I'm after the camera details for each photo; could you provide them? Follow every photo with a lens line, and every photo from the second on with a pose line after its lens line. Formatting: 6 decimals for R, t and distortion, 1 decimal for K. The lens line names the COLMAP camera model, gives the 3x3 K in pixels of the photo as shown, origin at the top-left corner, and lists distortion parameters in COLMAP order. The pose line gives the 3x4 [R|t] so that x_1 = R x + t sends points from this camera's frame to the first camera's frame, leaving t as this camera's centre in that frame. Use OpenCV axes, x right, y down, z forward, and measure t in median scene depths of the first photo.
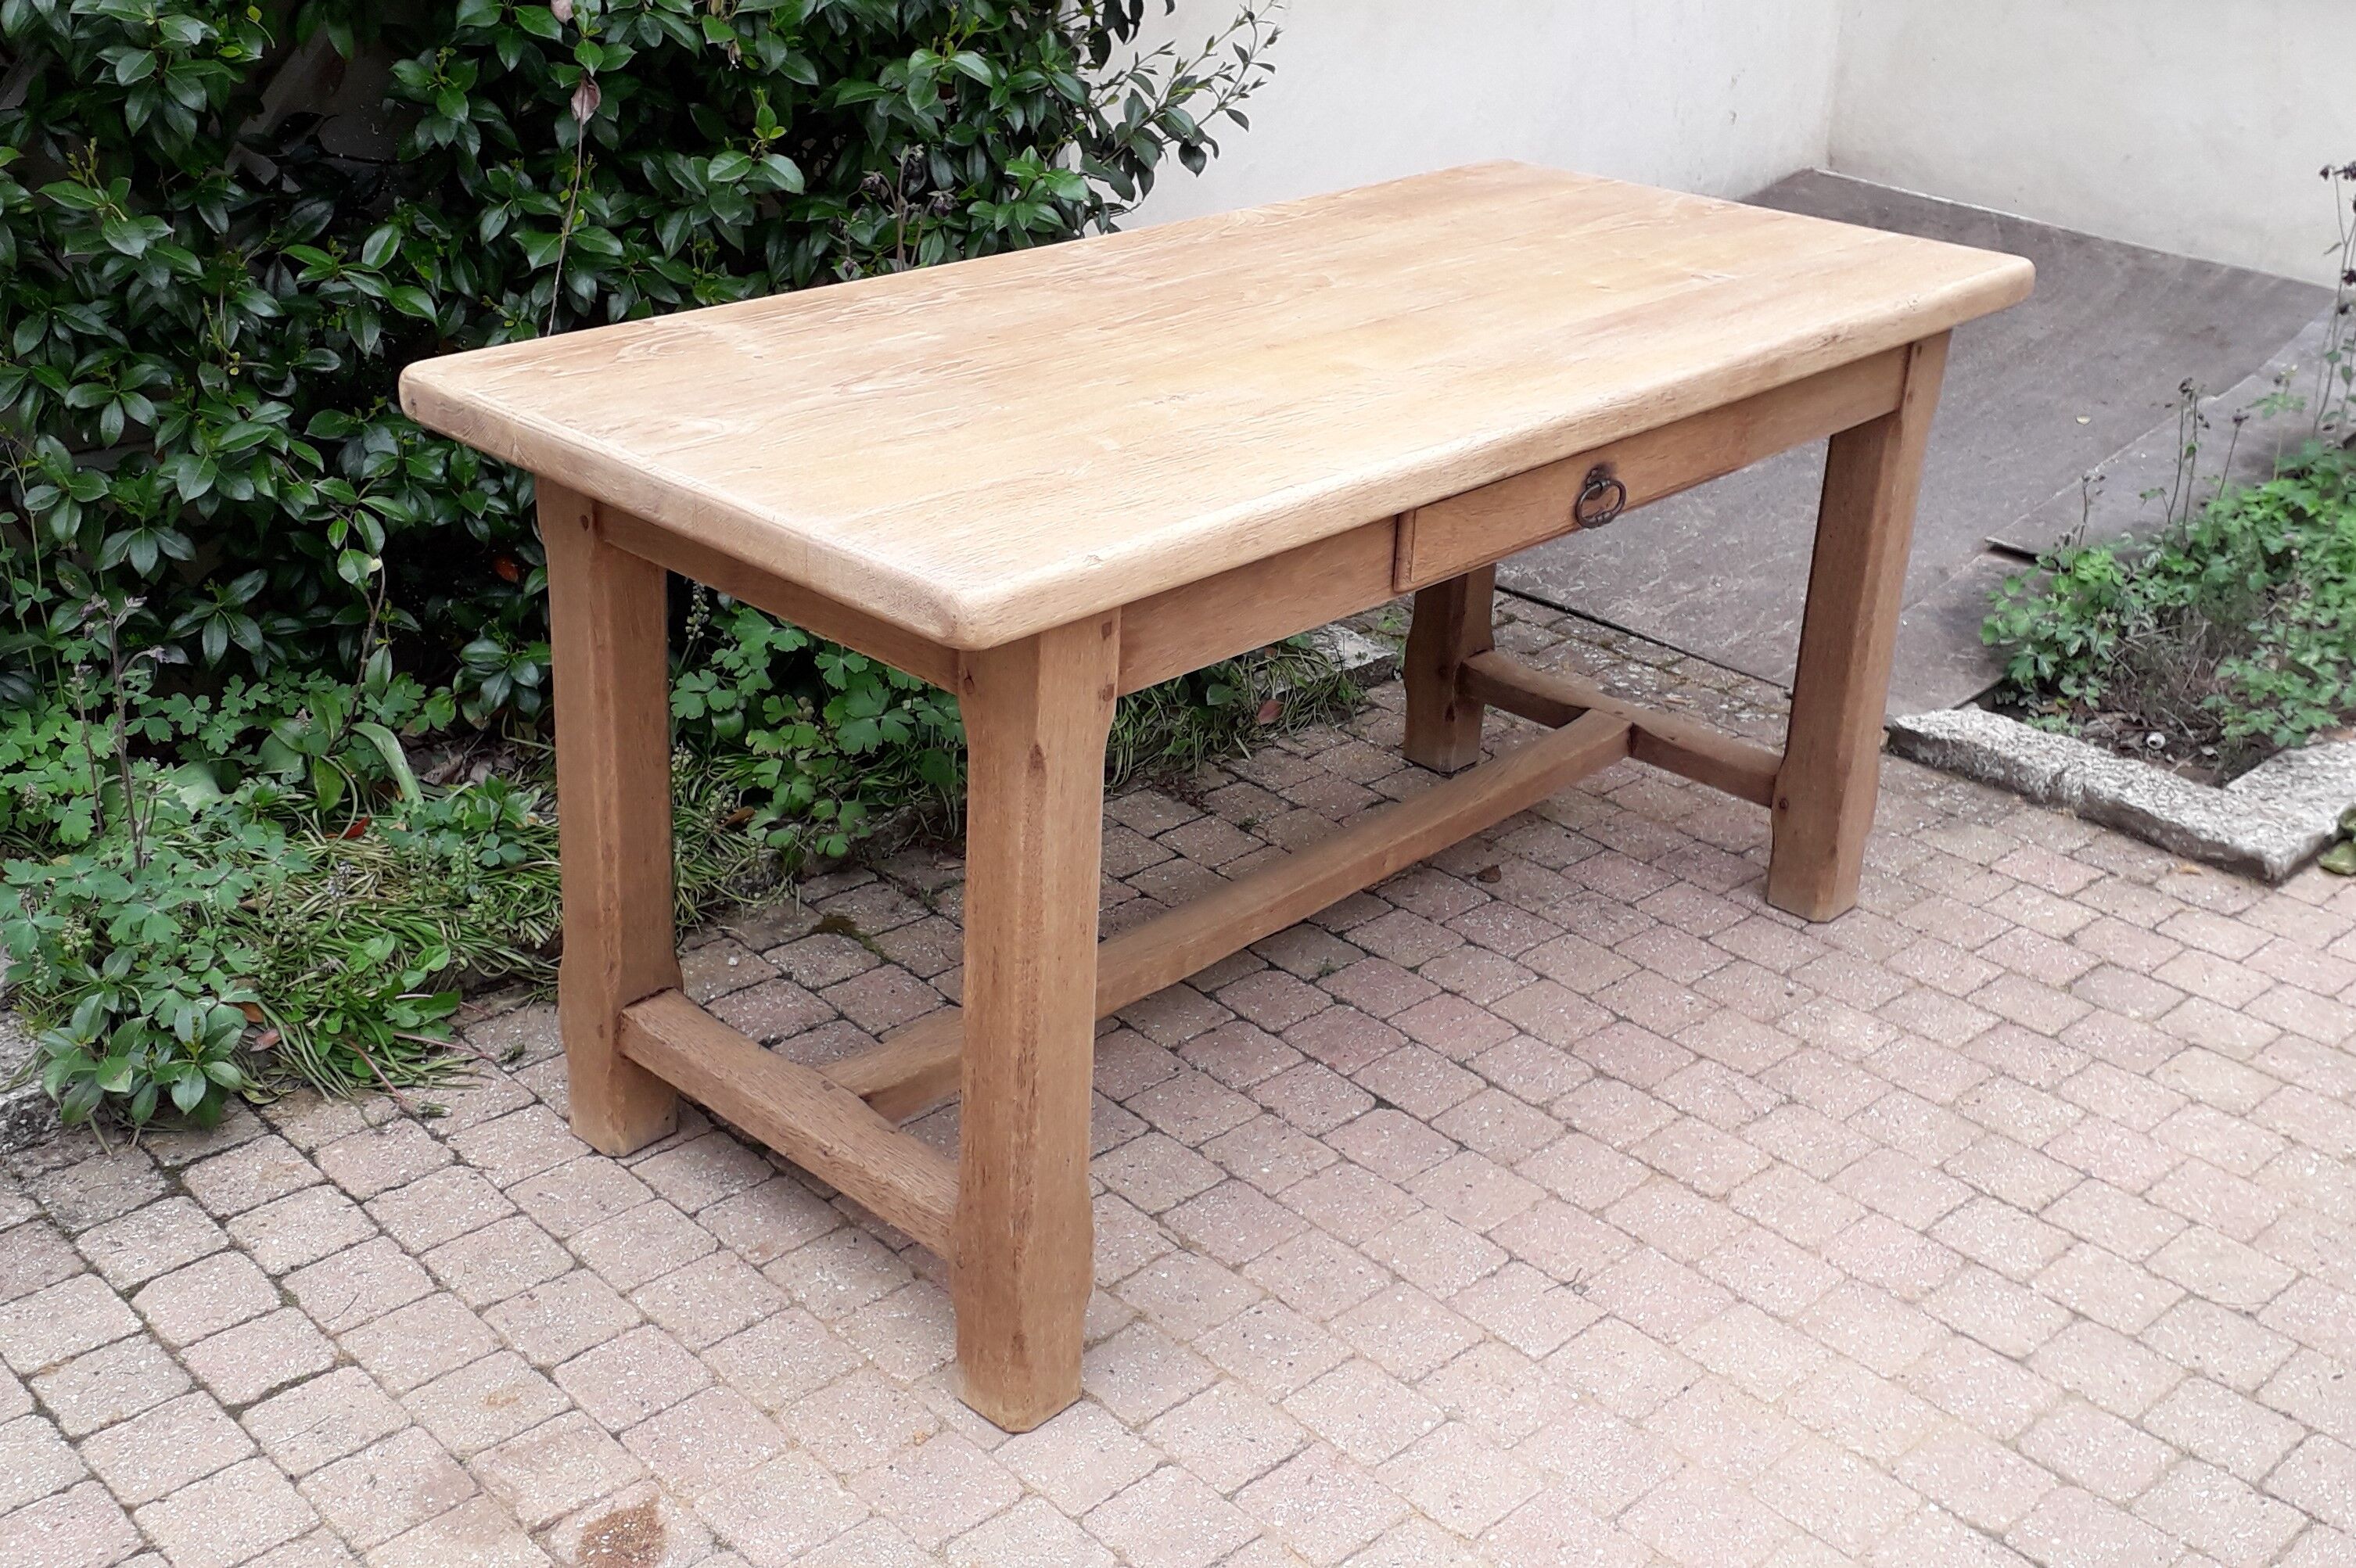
lens RADIAL K [[2463.5, 0, 1173.6], [0, 2463.5, 719.4], [0, 0, 1]] dist [0.068206, -0.011735]
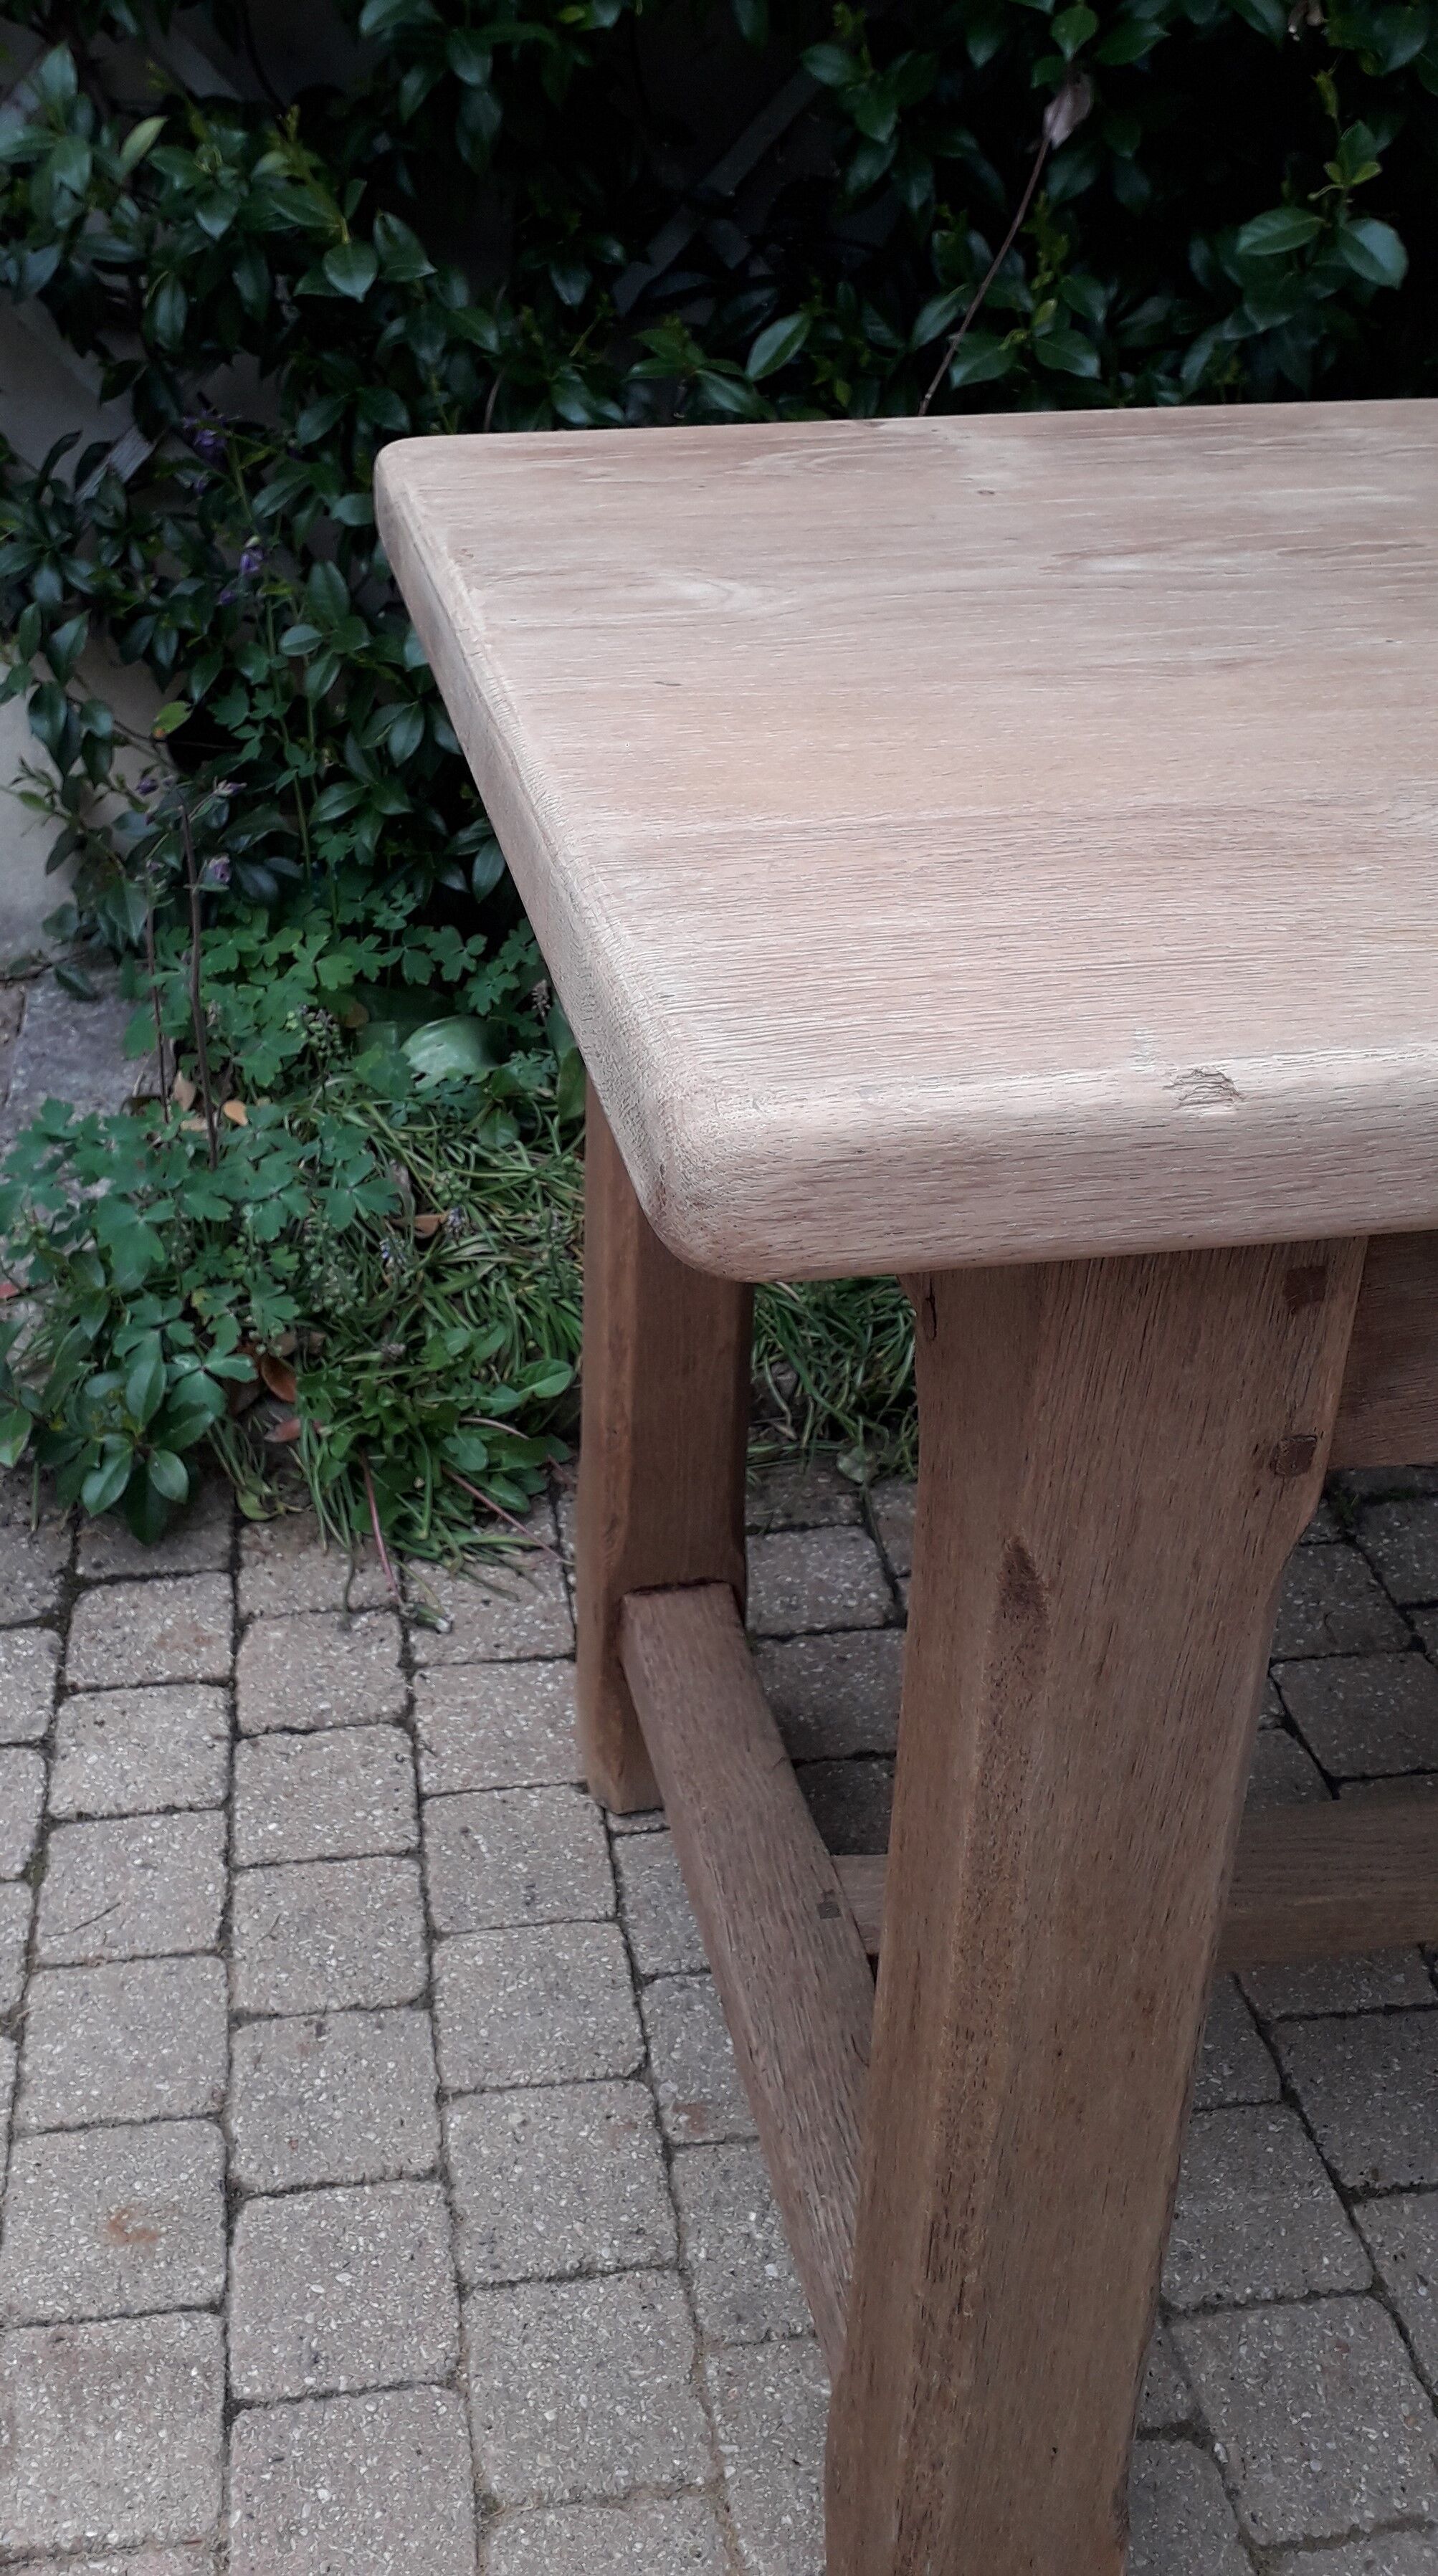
lens RADIAL K [[2341.2, 0, 620.4], [0, 2341.2, 1068.5], [0, 0, 1]] dist [0.143058, -0.252883]
pose [[0.813487, 0.231860, -0.533366, 0.044676], [-0.215447, 0.971987, 0.093936, -0.053369], [0.540205, 0.038497, 0.840652, 0.478510]]
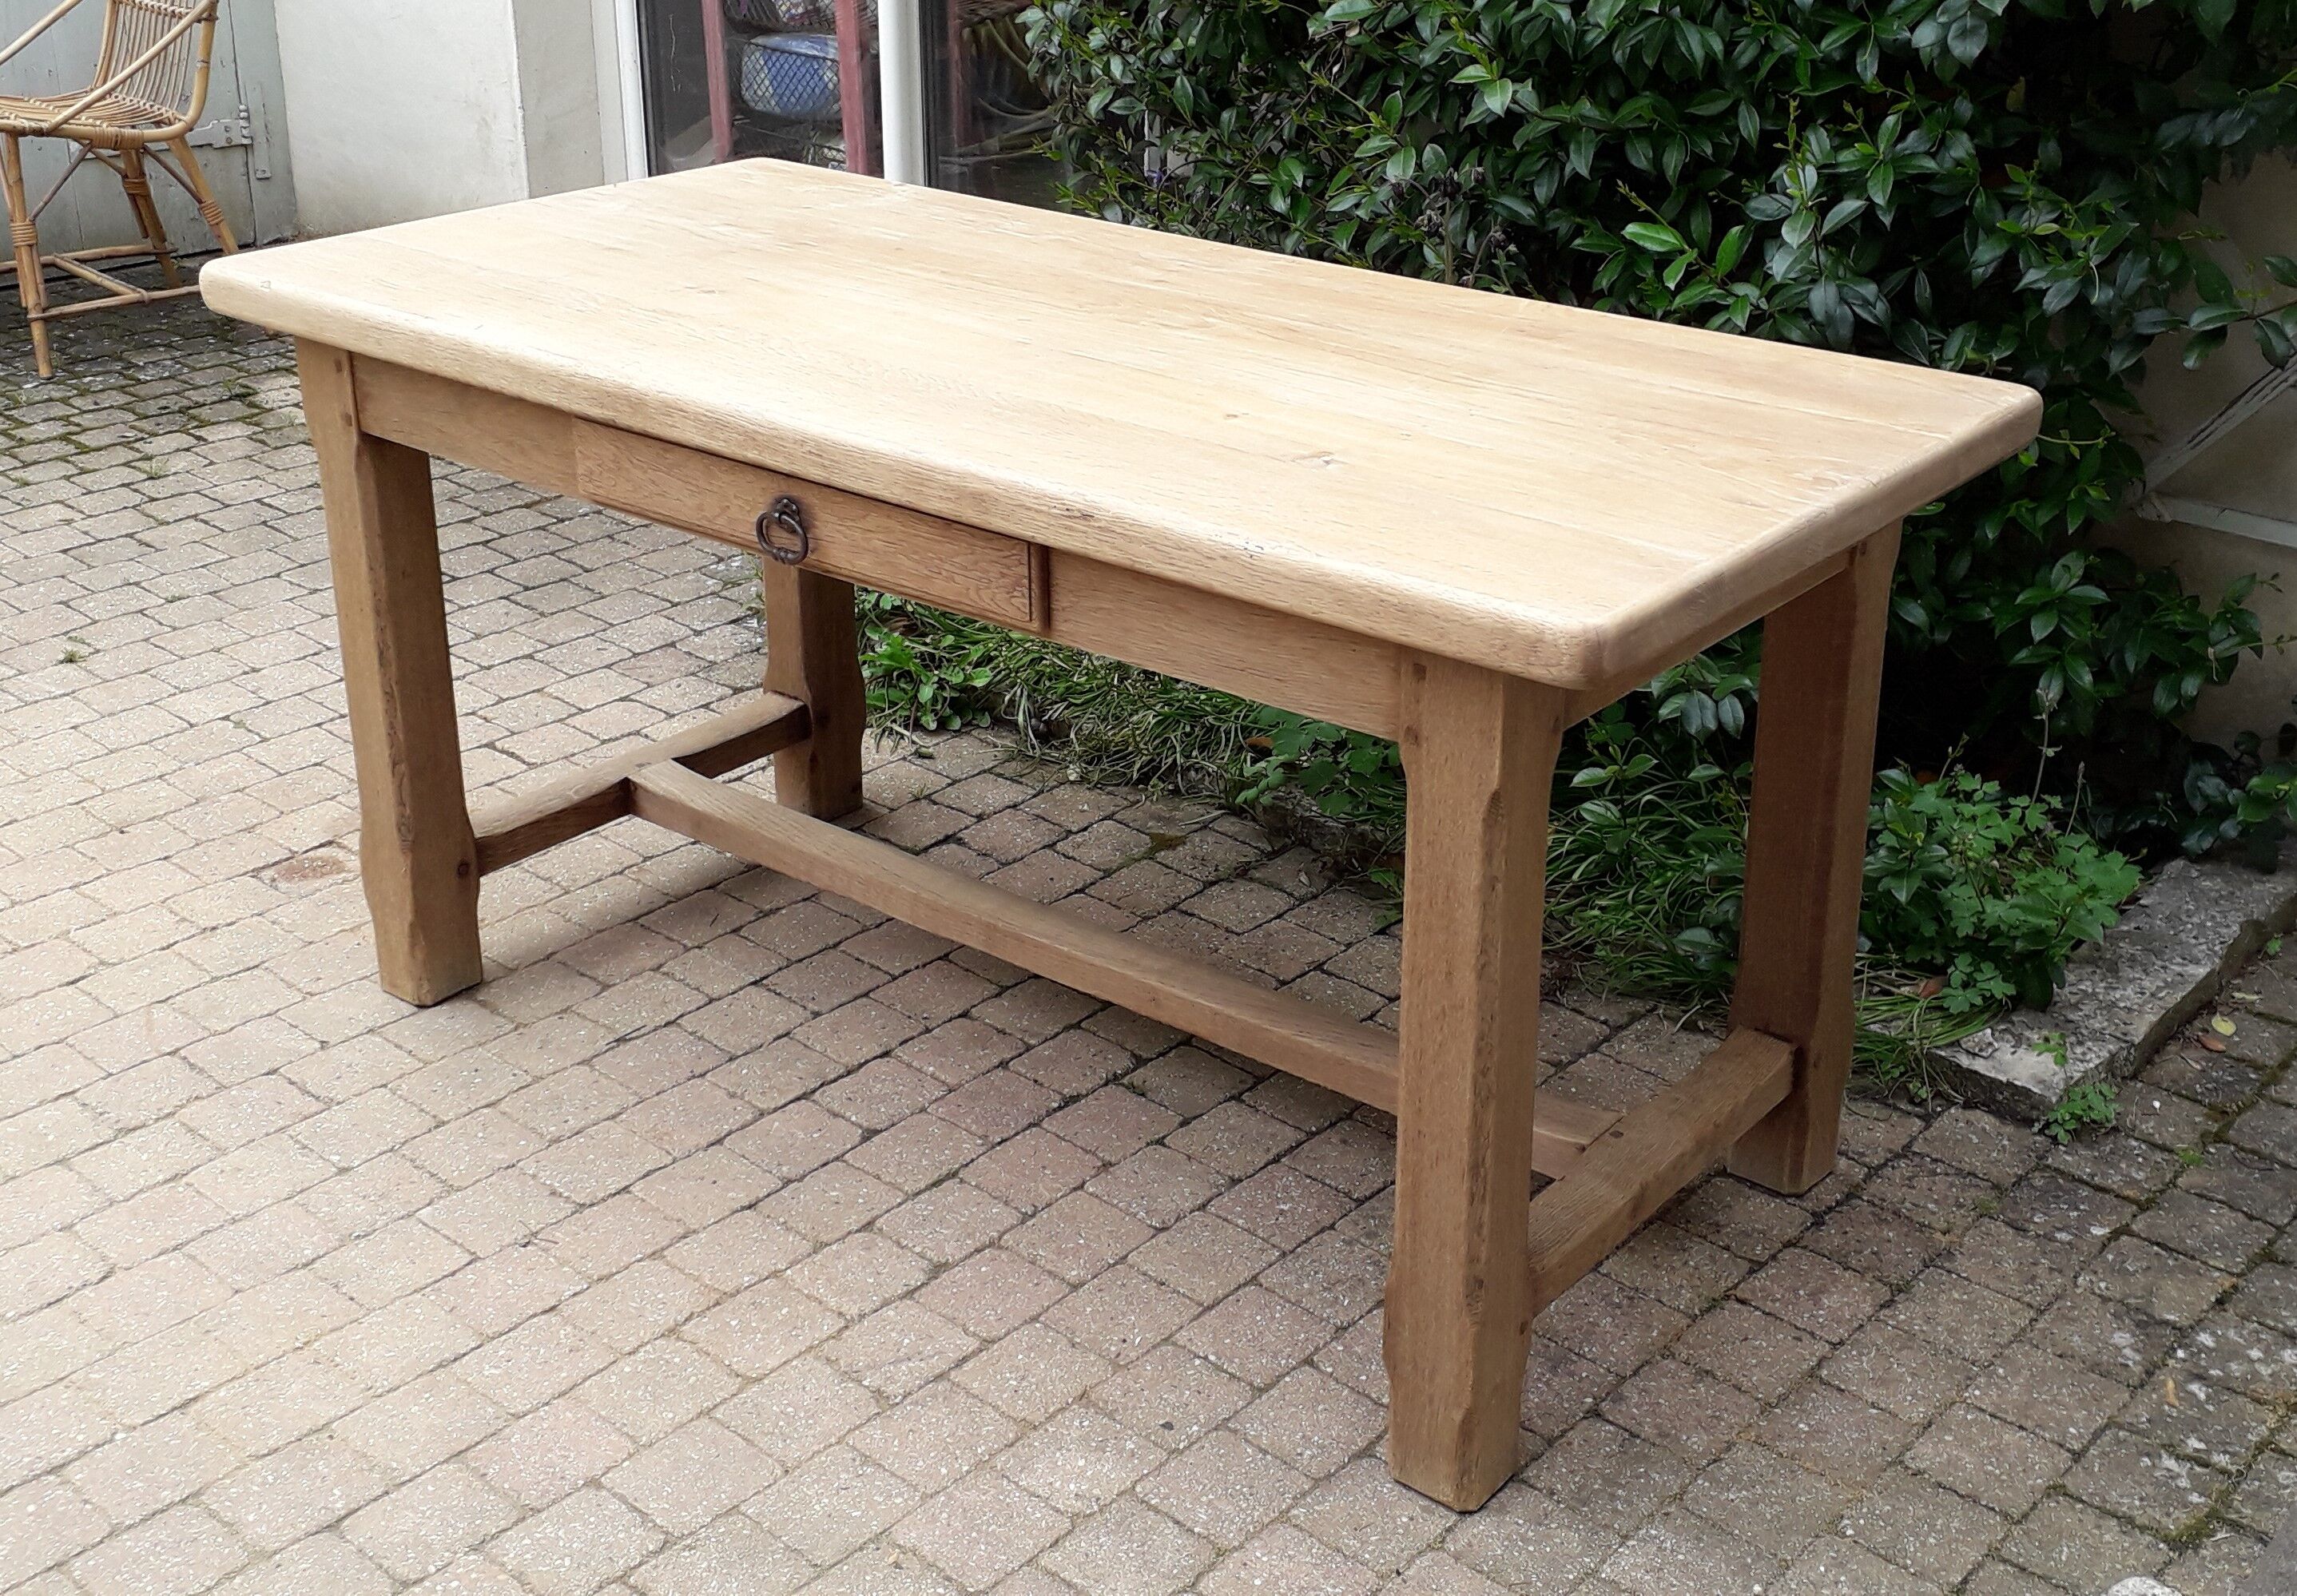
lens RADIAL K [[2556.6, 0, 1269.1], [0, 2556.6, 649.4], [0, 0, 1]] dist [0.260250, -0.856941]
pose [[0.121241, 0.334237, -0.934658, 0.971977], [-0.404462, 0.876526, 0.260984, -0.328080], [0.906483, 0.346392, 0.241457, 0.834122]]
